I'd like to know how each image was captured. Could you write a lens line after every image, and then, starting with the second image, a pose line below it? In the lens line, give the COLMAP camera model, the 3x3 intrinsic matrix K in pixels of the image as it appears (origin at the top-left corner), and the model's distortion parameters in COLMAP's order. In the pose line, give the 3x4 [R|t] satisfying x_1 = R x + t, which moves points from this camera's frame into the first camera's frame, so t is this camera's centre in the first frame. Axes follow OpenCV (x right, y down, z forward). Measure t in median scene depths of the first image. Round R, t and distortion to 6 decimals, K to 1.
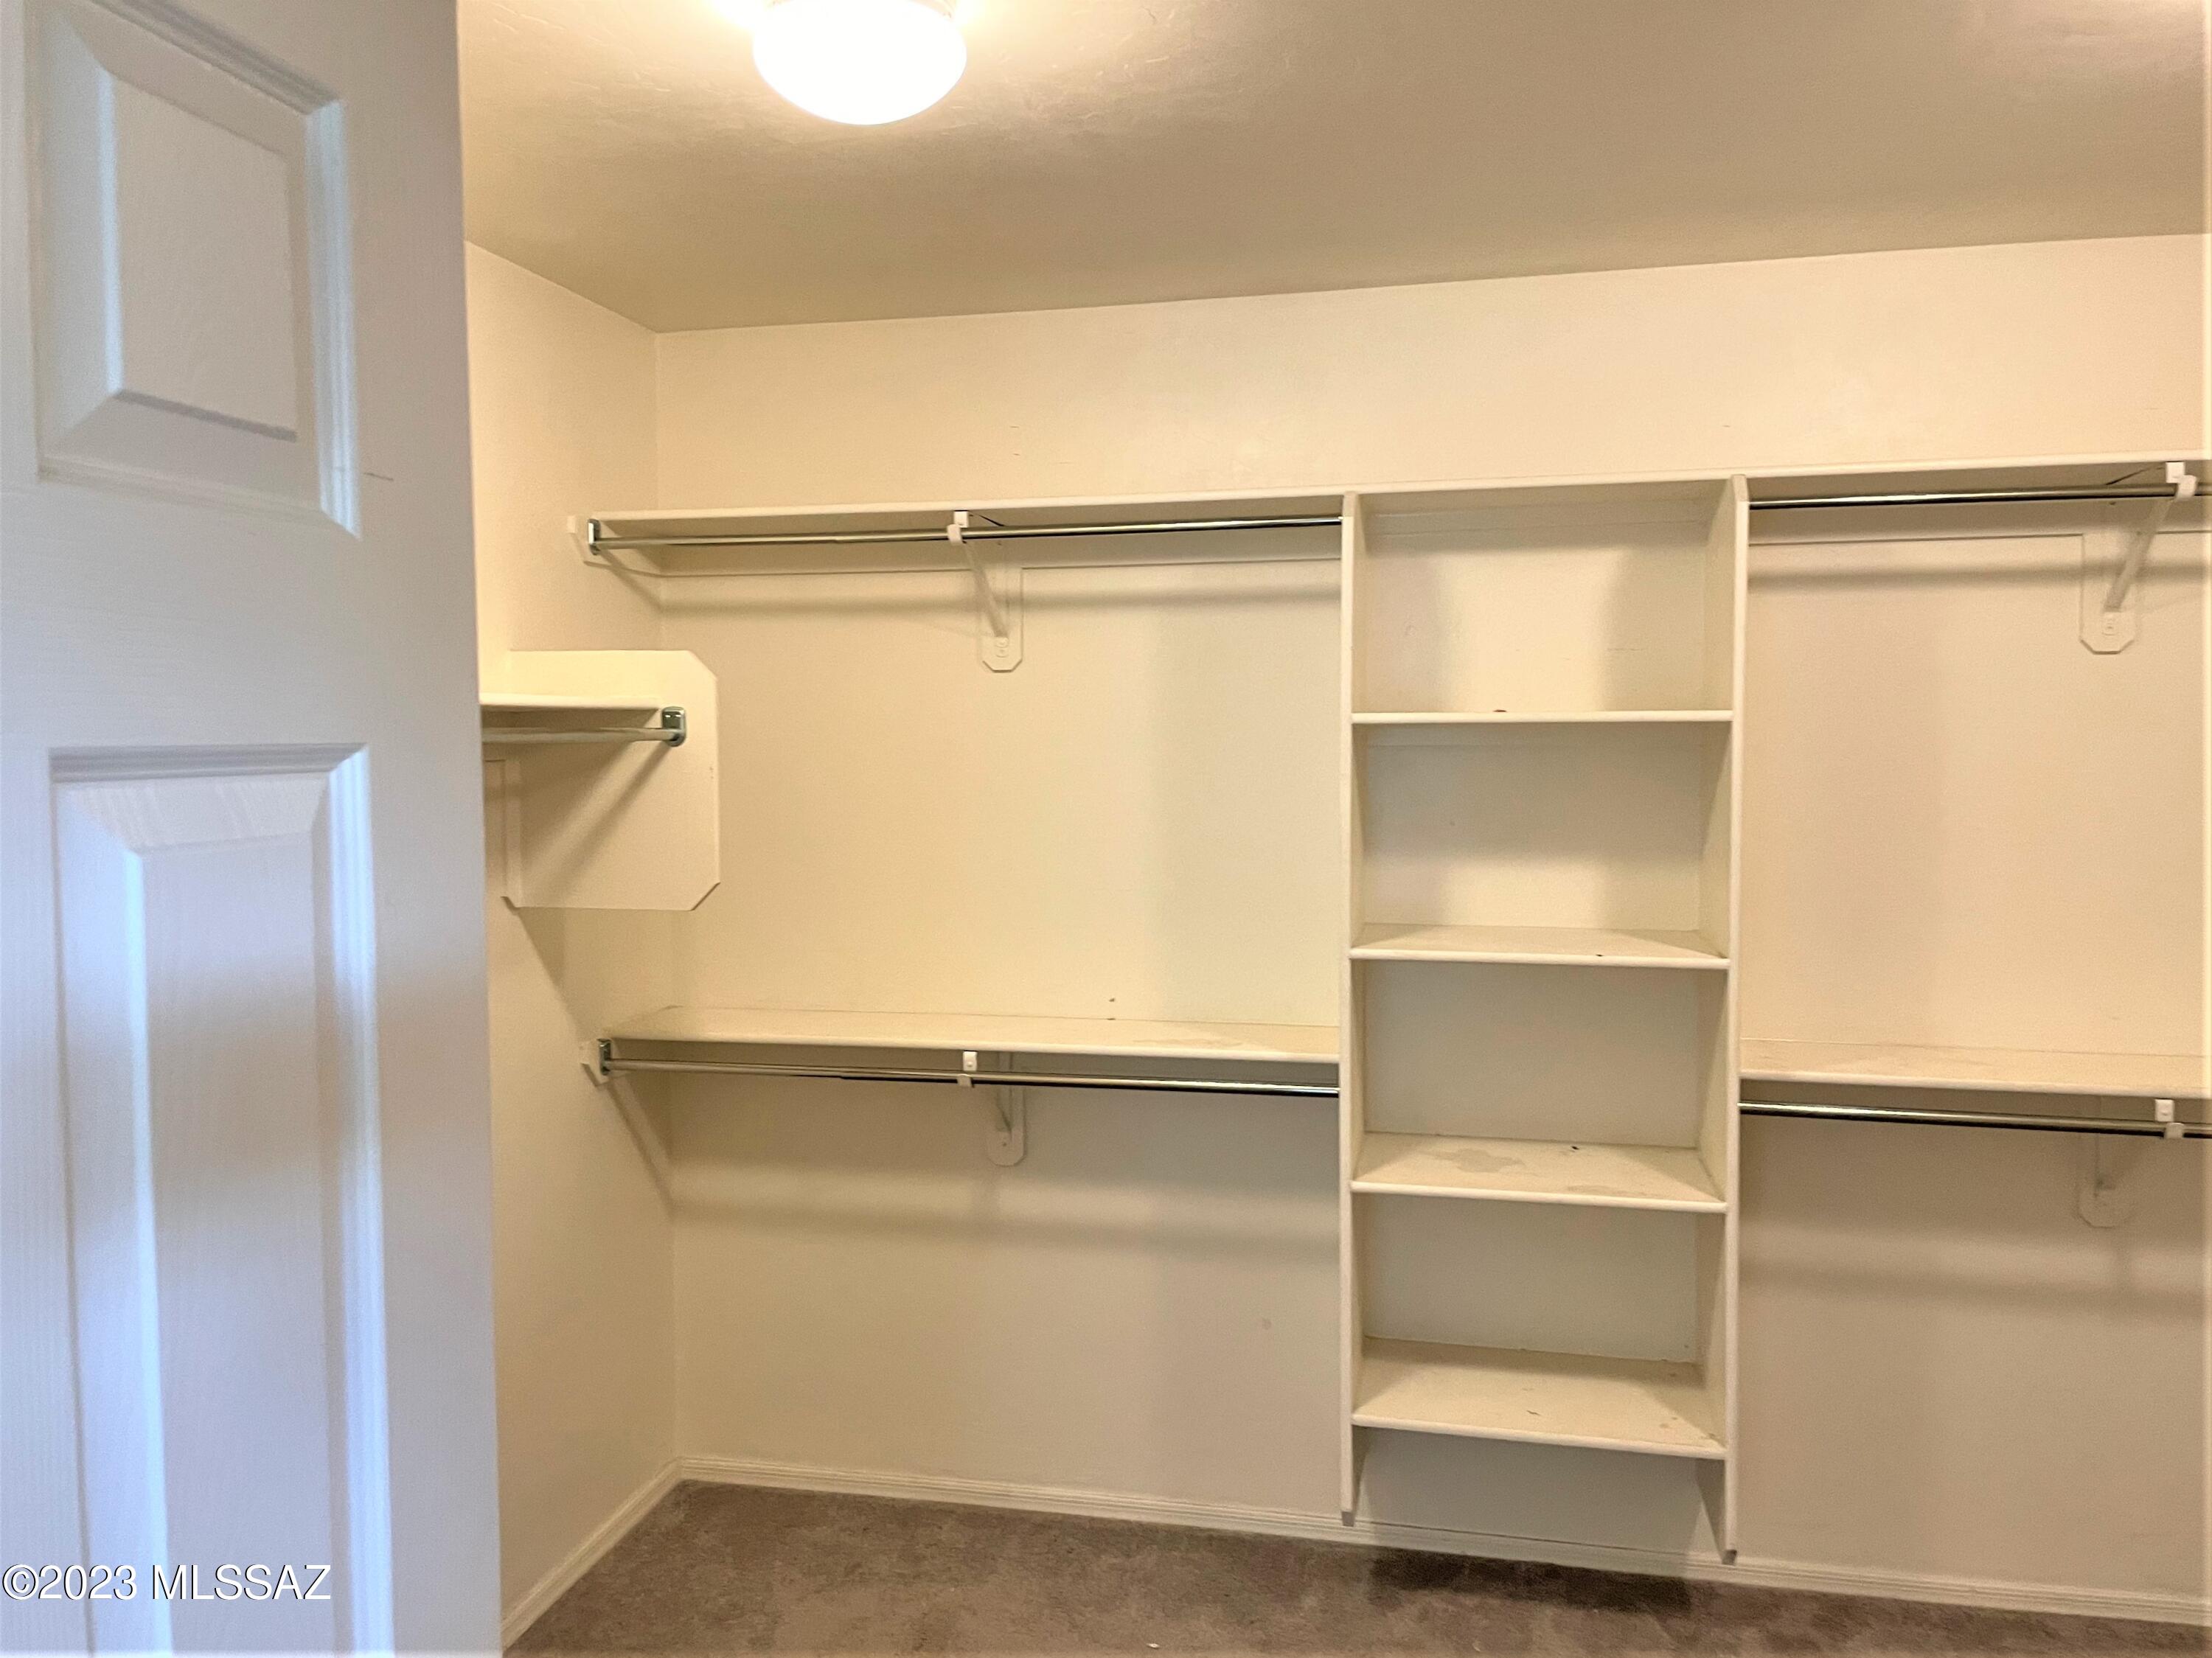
lens RADIAL K [[1701.0, 0, 1091.0], [0, 1701.0, 832.6], [0, 0, 1]] dist [0.080763, -0.116318]
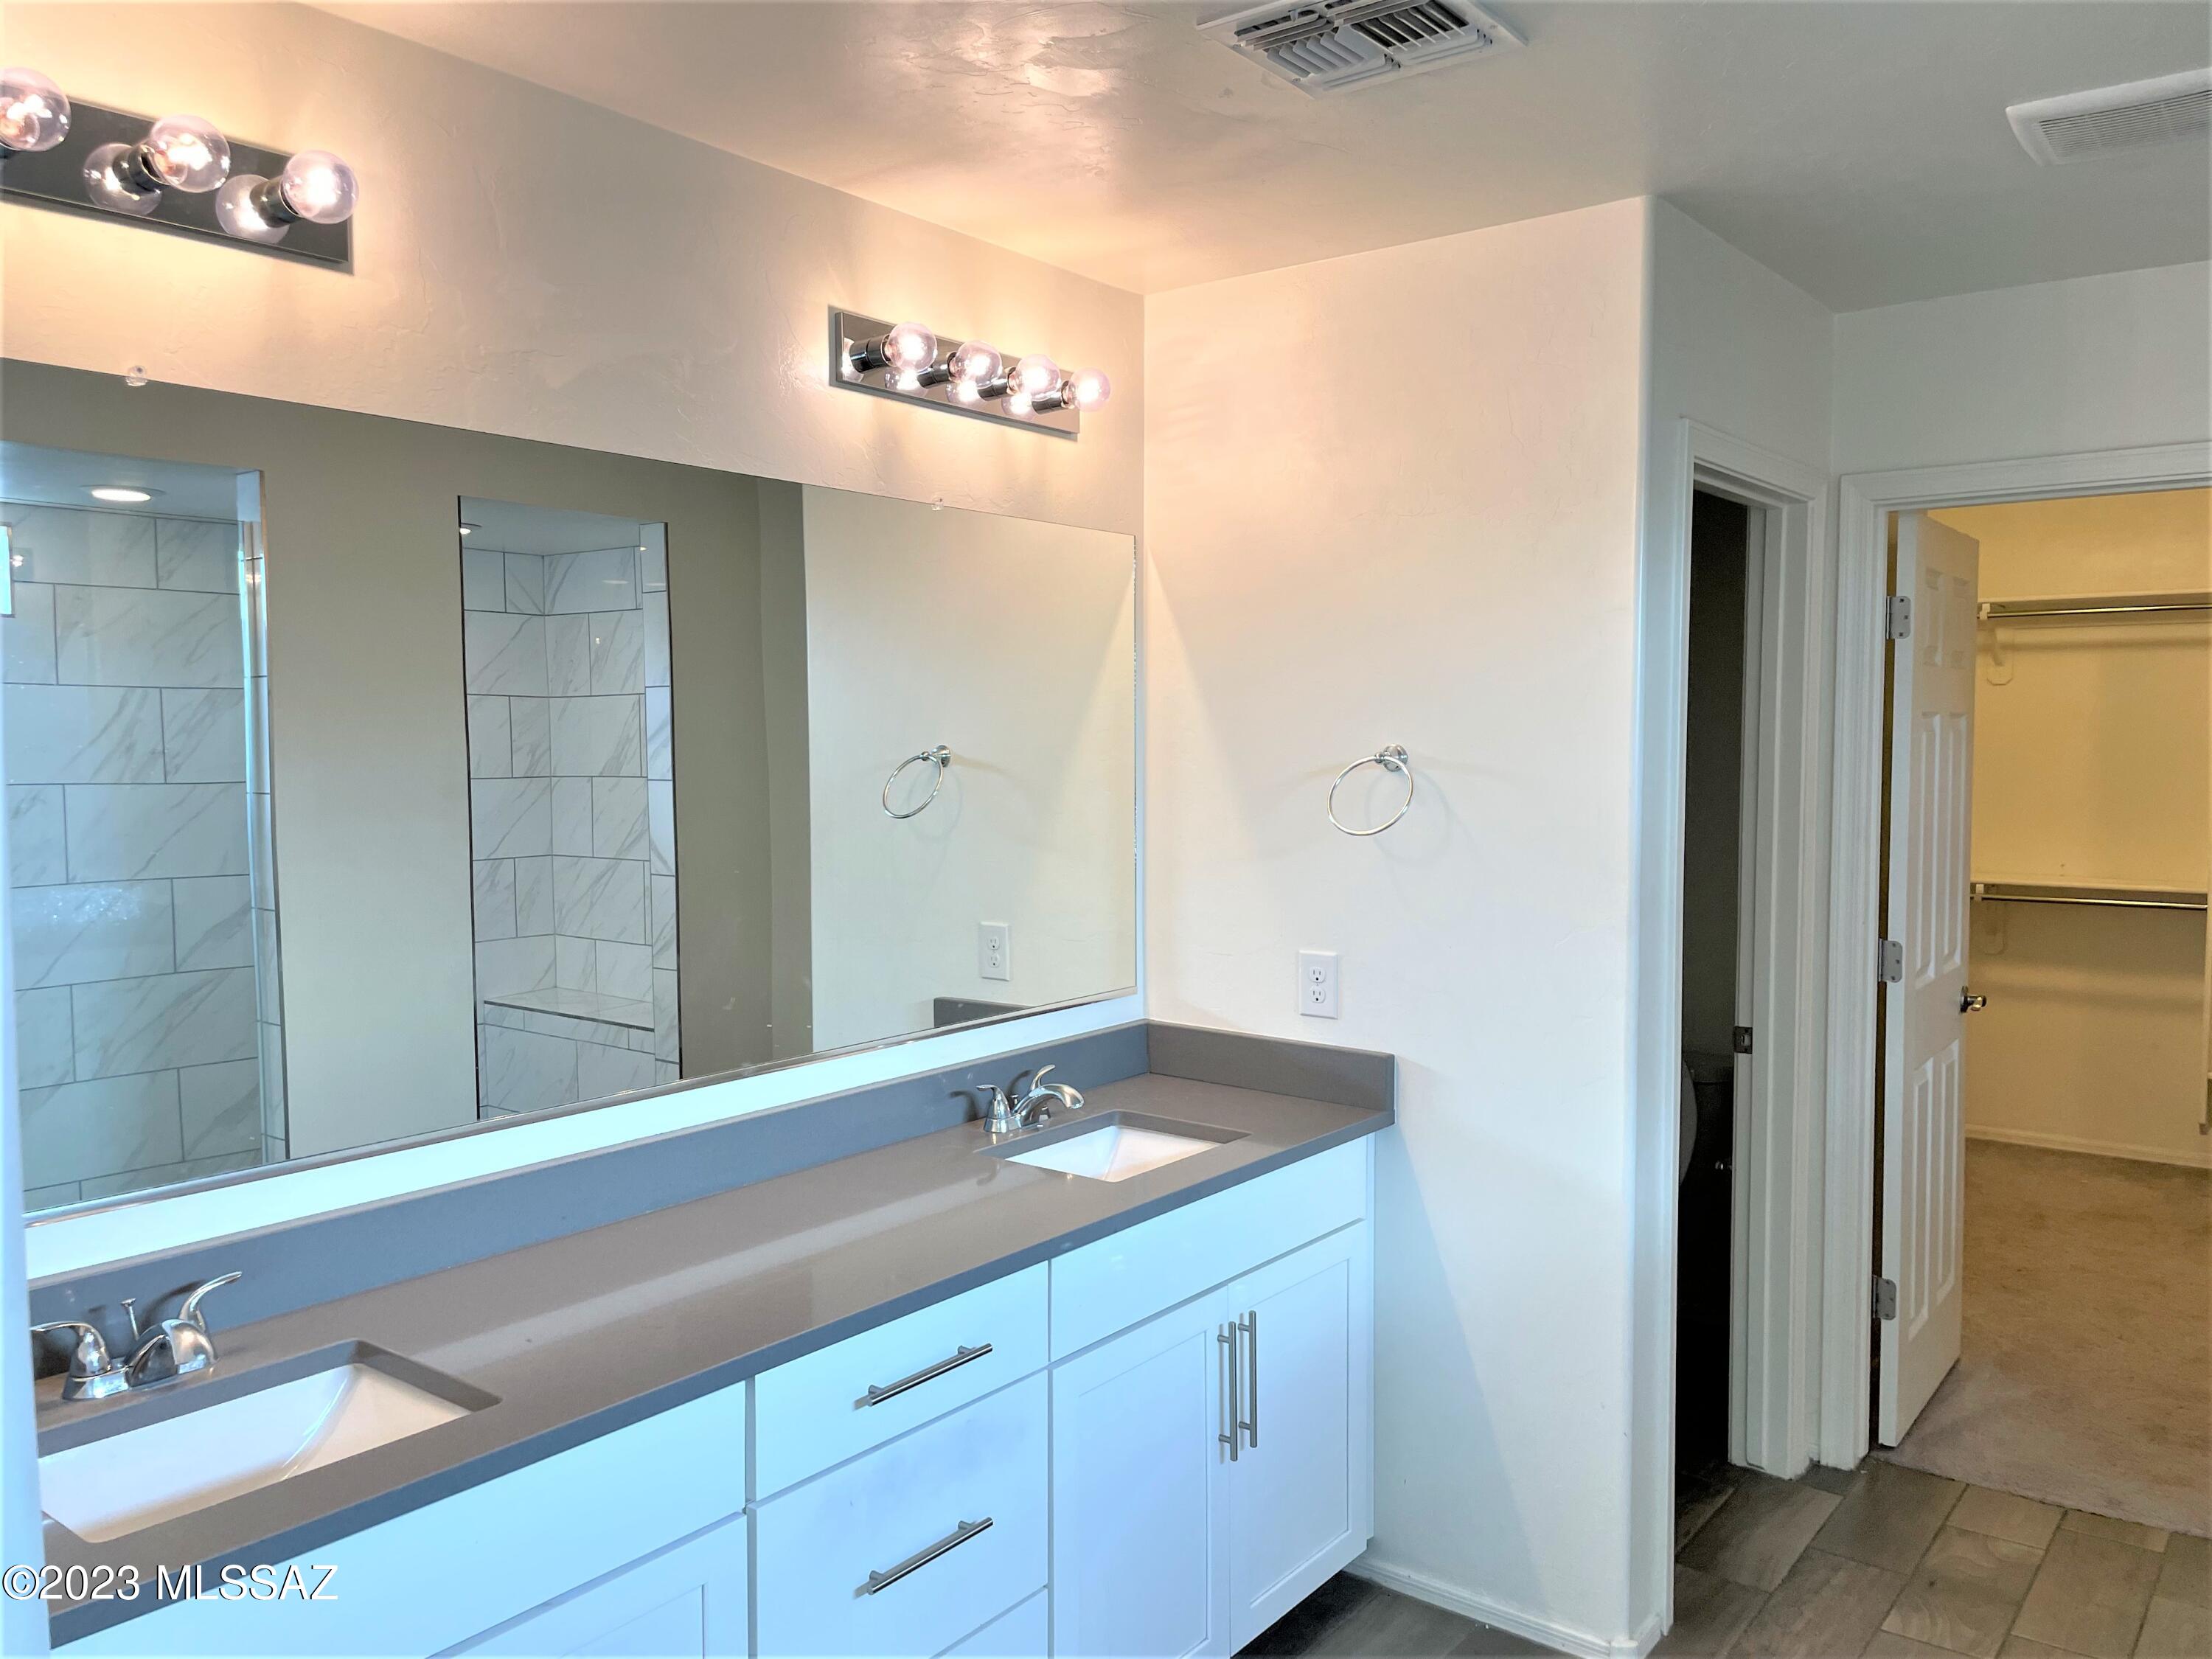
lens RADIAL K [[1701.1, 0, 1114.9], [0, 1701.1, 832.8], [0, 0, 1]] dist [0.080763, -0.116318]
pose [[0.911204, 0.026430, -0.411107, -0.195312], [-0.023898, 0.999651, 0.011299, 0.086729], [0.411262, -0.000471, 0.911517, -1.401036]]
